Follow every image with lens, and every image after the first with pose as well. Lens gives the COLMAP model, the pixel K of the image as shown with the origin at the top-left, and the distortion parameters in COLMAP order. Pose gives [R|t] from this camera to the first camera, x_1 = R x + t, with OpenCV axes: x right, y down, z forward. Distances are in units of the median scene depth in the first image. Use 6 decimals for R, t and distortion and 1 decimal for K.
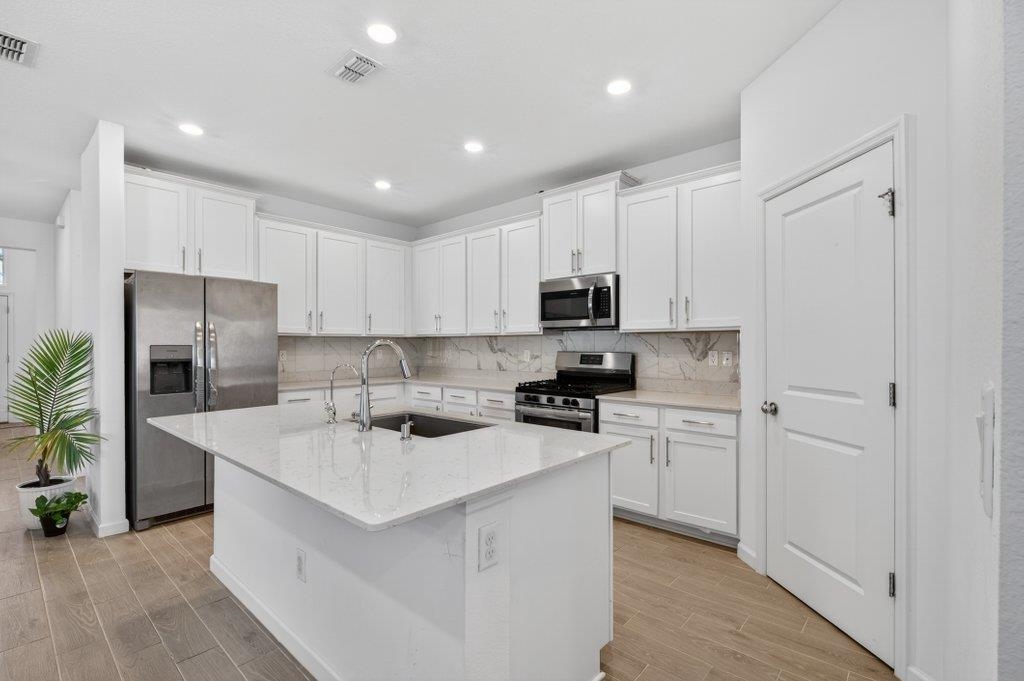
lens RADIAL K [[458.0, 0, 507.7], [0, 458.0, 349.4], [0, 0, 1]] dist [0.000135, 0.001667]
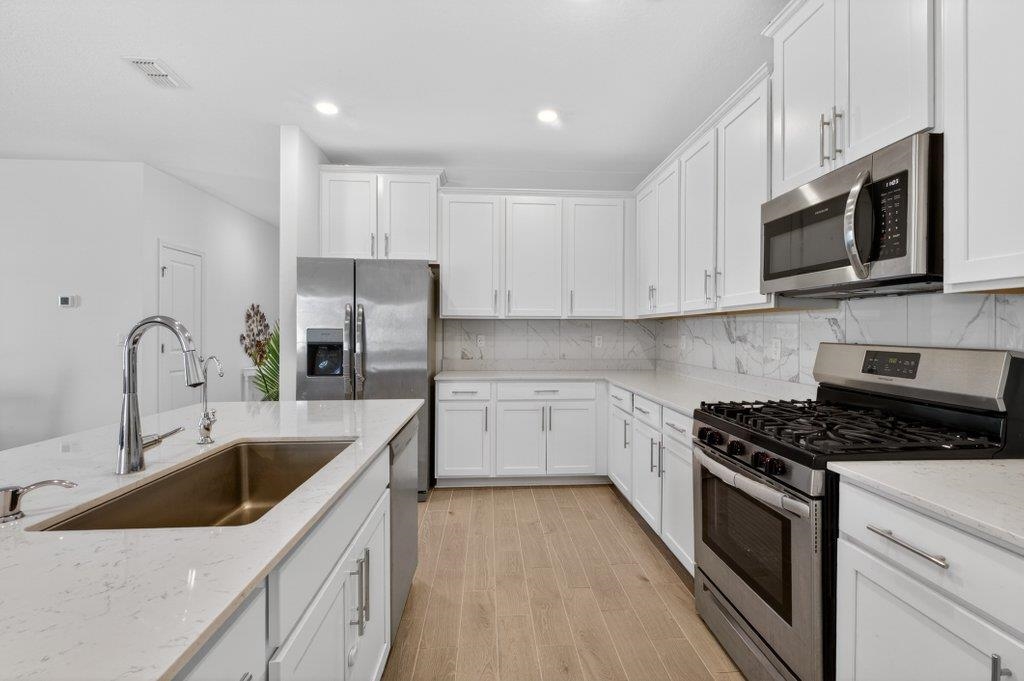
lens RADIAL K [[458.0, 0, 516.7], [0, 458.0, 329.6], [0, 0, 1]] dist [0.000135, 0.001667]
pose [[0.722134, 0.002045, -0.691750, 0.239242], [-0.011296, 0.999897, -0.008836, -0.001911], [0.691661, 0.014195, 0.722083, 0.488924]]
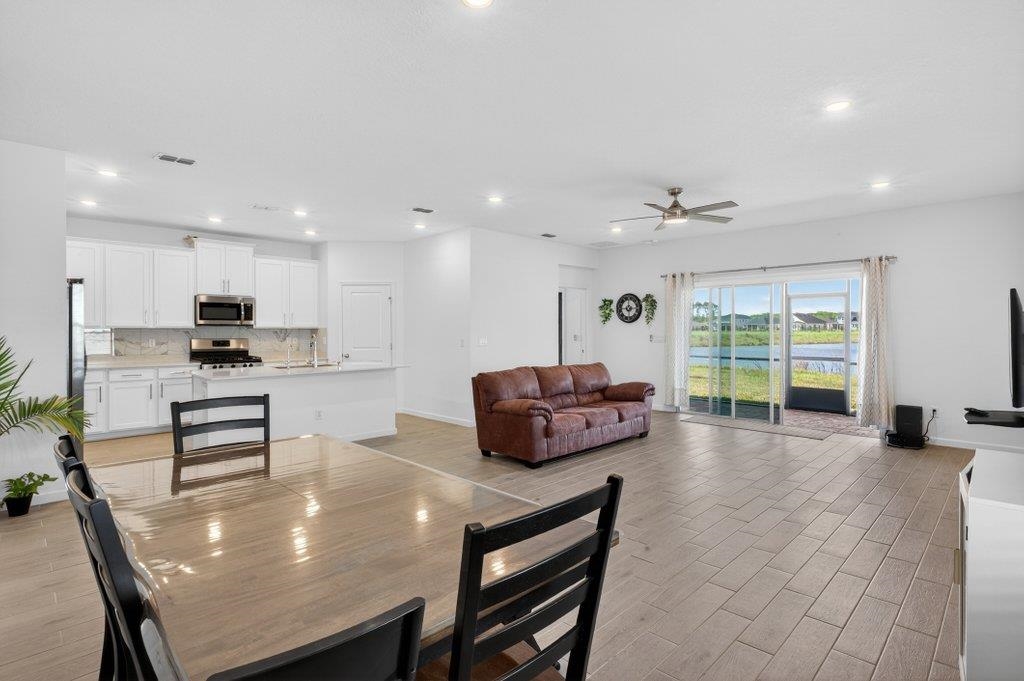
lens RADIAL K [[500.7, 0, 517.4], [0, 500.7, 331.1], [0, 0, 1]] dist [-0.014204, 0.001538]
pose [[0.042286, 0.004281, 0.999096, -1.692040], [0.011664, 0.999921, -0.004779, -0.002319], [-0.999037, 0.011856, 0.042233, -0.170473]]
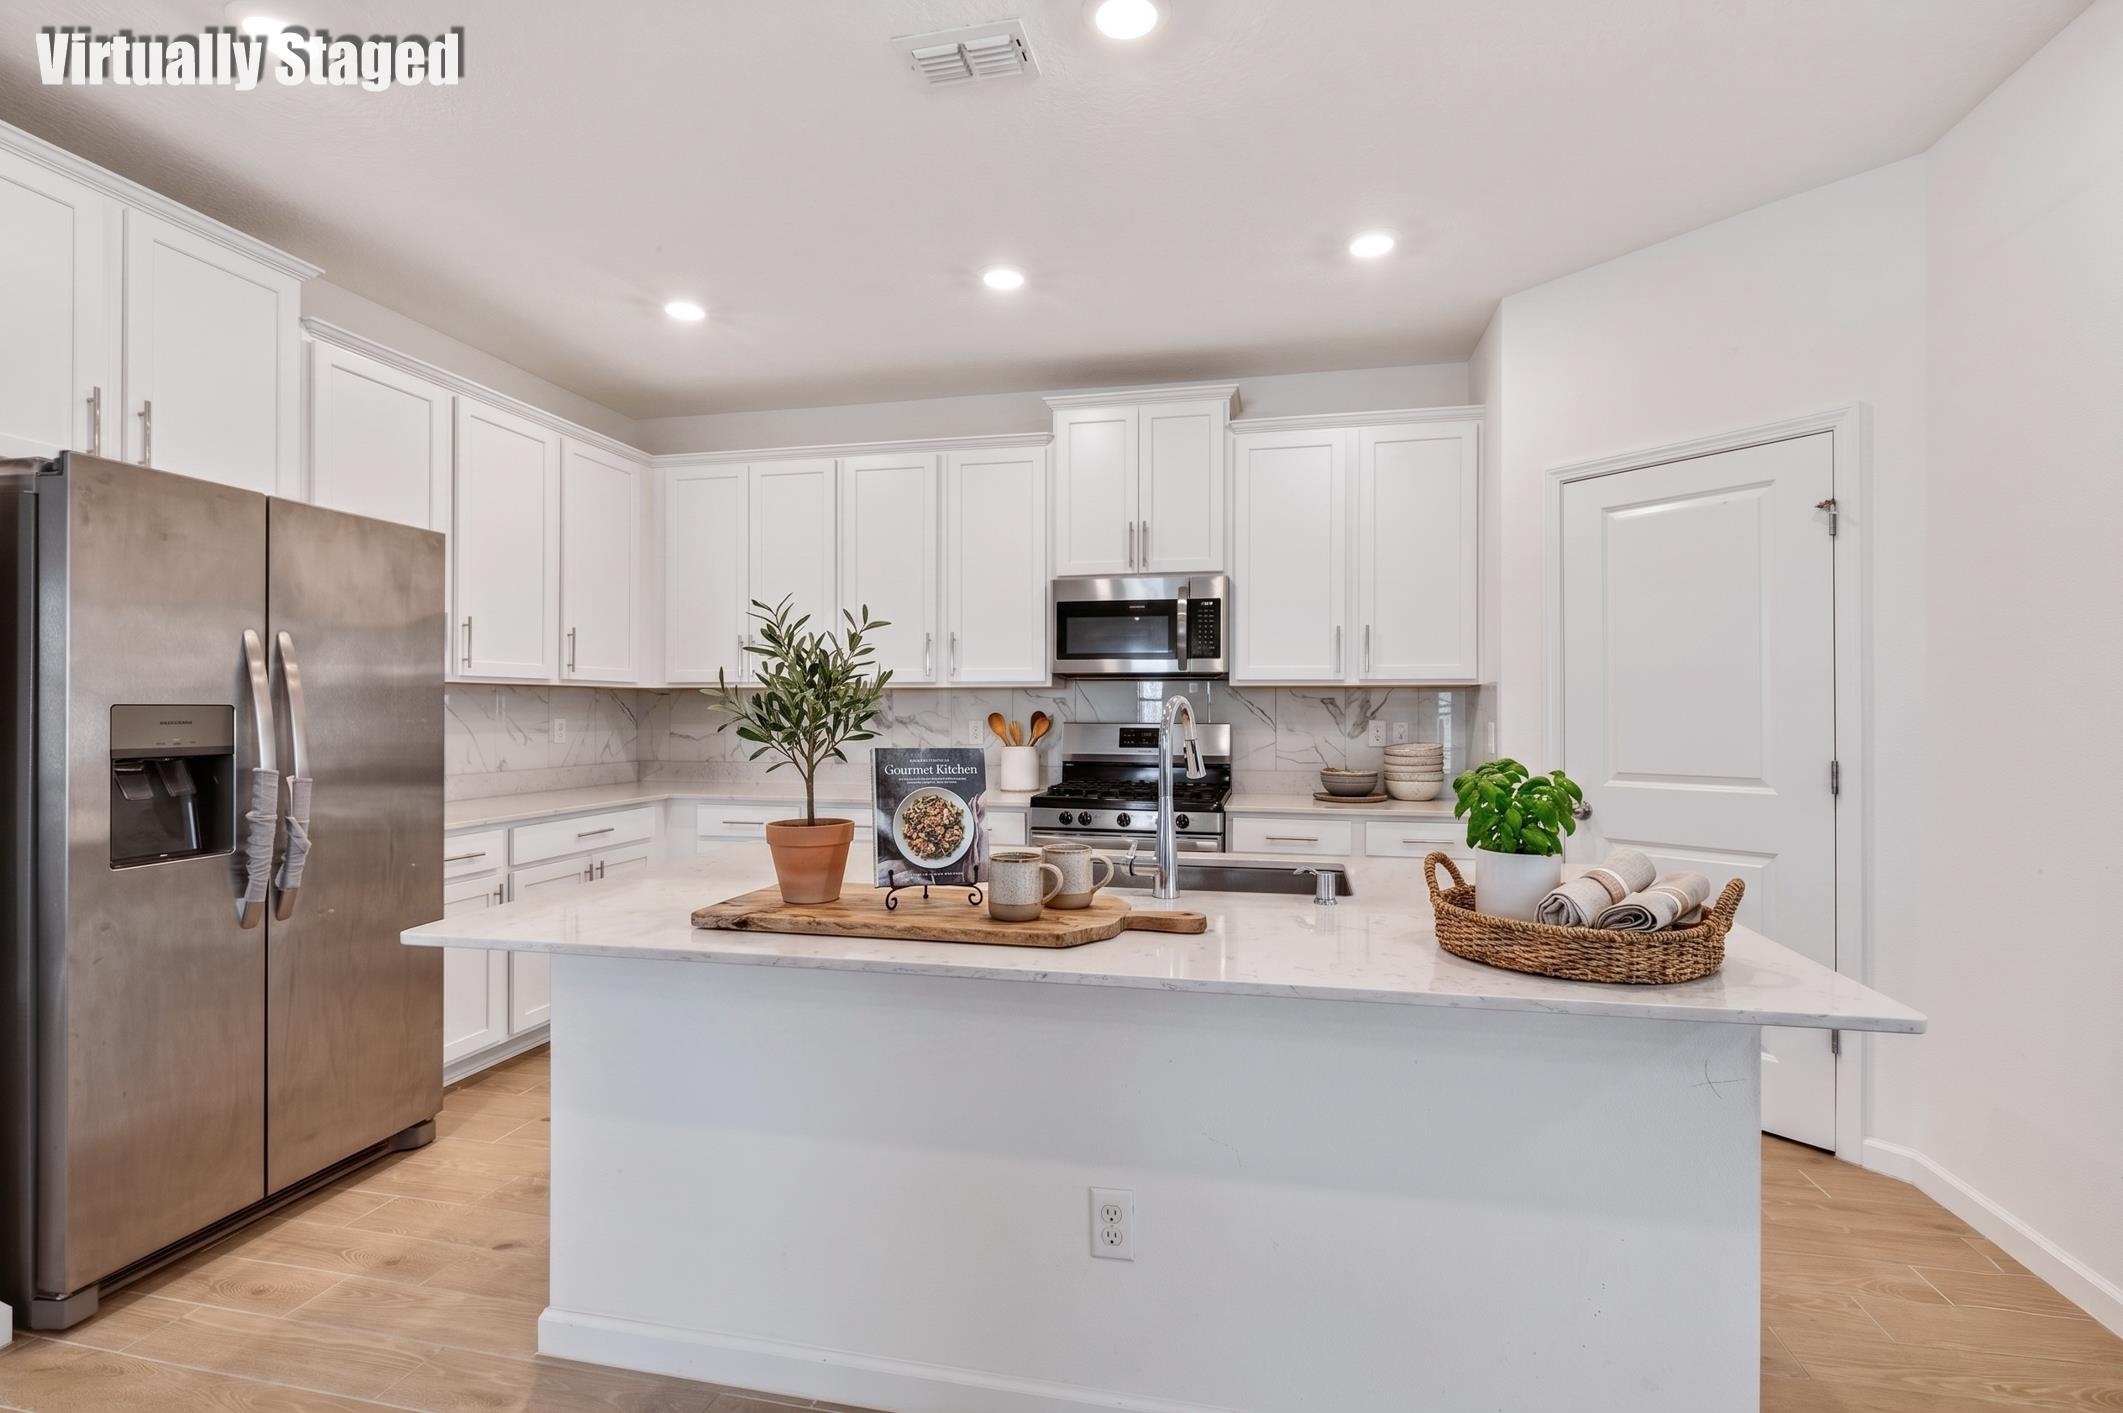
lens RADIAL K [[949.6, 0, 1106.5], [0, 949.6, 710.2], [0, 0, 1]] dist [0.000135, 0.001667]
pose [[0.874558, 0.004046, 0.484904, -0.394096], [0.001023, 0.999948, -0.010188, 0.002131], [-0.484920, 0.009407, 0.874508, 0.100663]]
